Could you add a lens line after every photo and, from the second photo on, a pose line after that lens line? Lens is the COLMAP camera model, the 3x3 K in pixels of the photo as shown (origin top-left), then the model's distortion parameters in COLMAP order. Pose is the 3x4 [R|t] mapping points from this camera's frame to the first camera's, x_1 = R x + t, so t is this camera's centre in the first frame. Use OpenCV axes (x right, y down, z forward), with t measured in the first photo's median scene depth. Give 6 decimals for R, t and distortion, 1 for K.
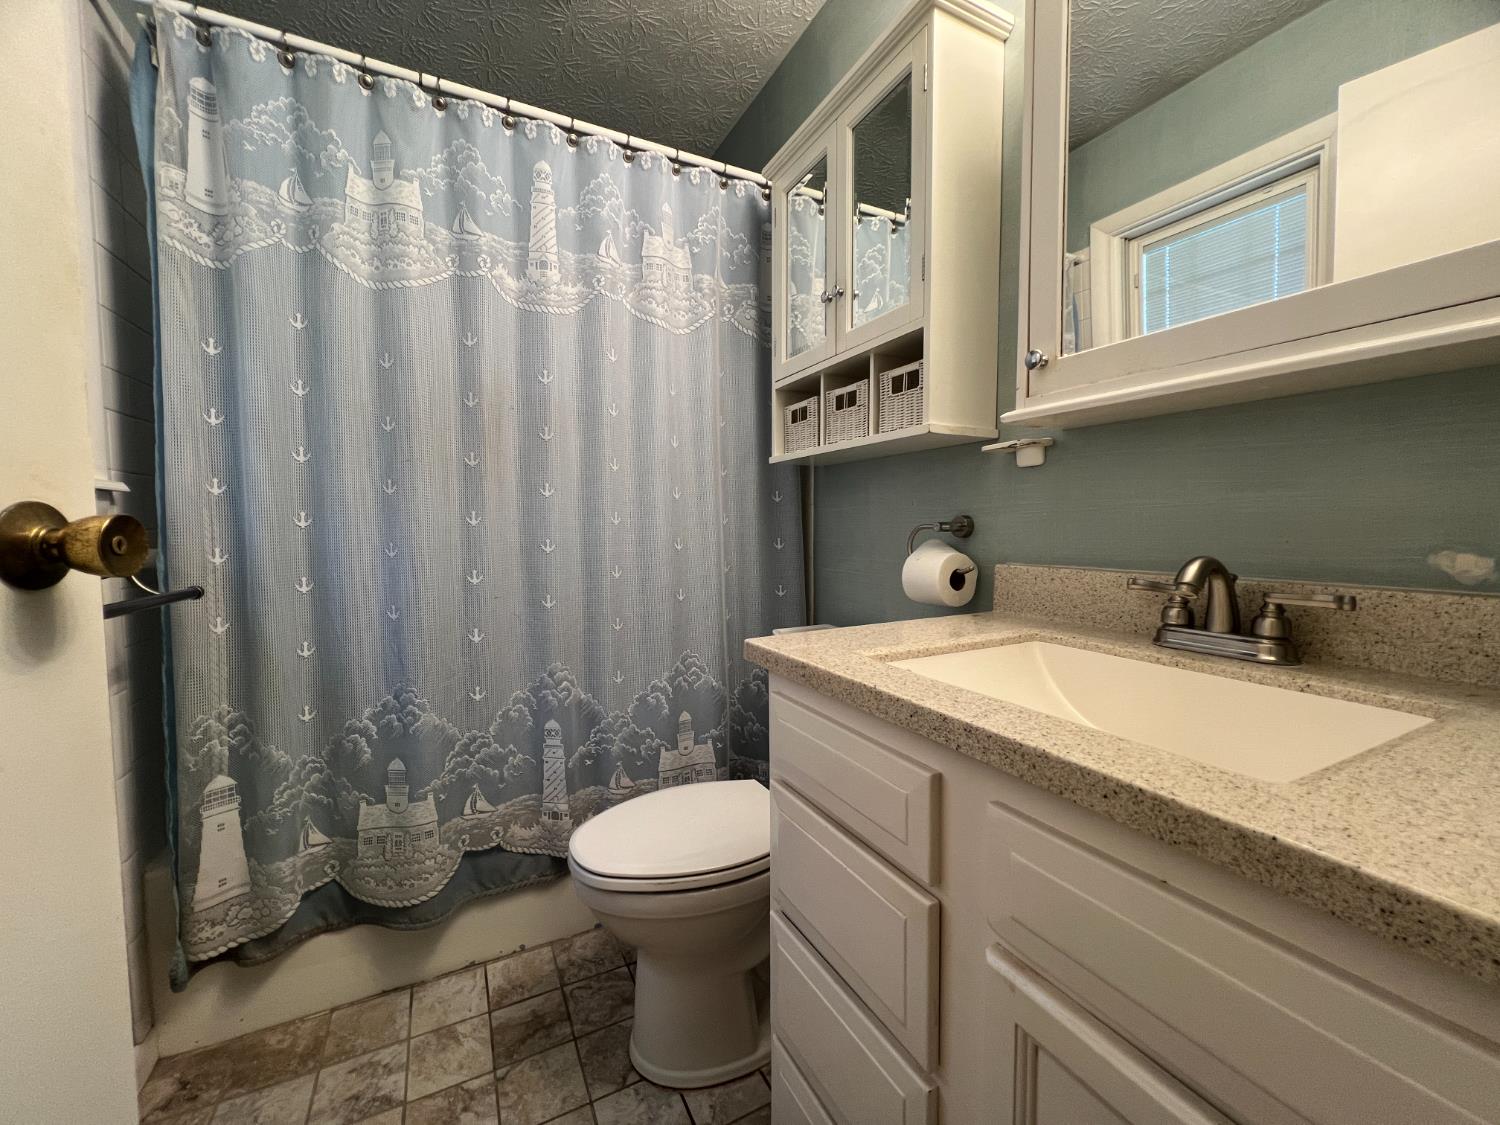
lens RADIAL K [[596.4, 0, 749.7], [0, 596.4, 560.9], [0, 0, 1]] dist [-0.001385, 0.000476]
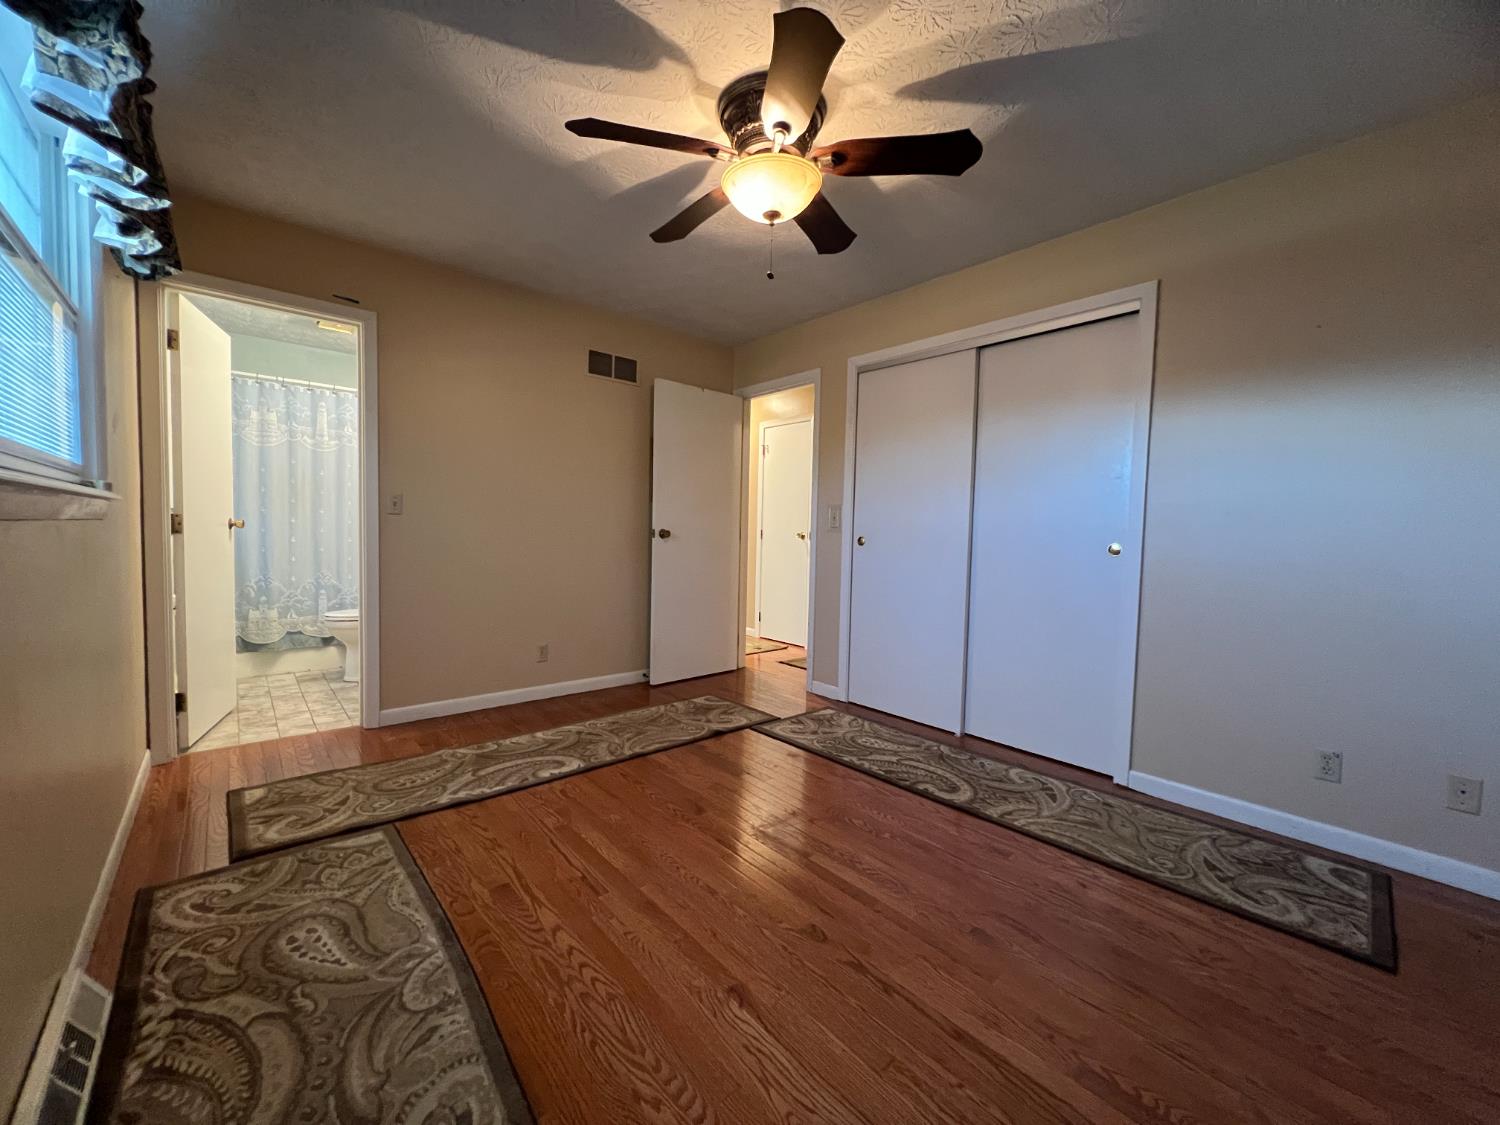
lens RADIAL K [[596.4, 0, 748.8], [0, 596.4, 556.0], [0, 0, 1]] dist [-0.001385, 0.000476]
pose [[0.971396, 0.017701, 0.236805, 1.087479], [-0.016415, 0.999838, -0.007403, 0.097670], [-0.236898, 0.003305, 0.971529, -2.527330]]
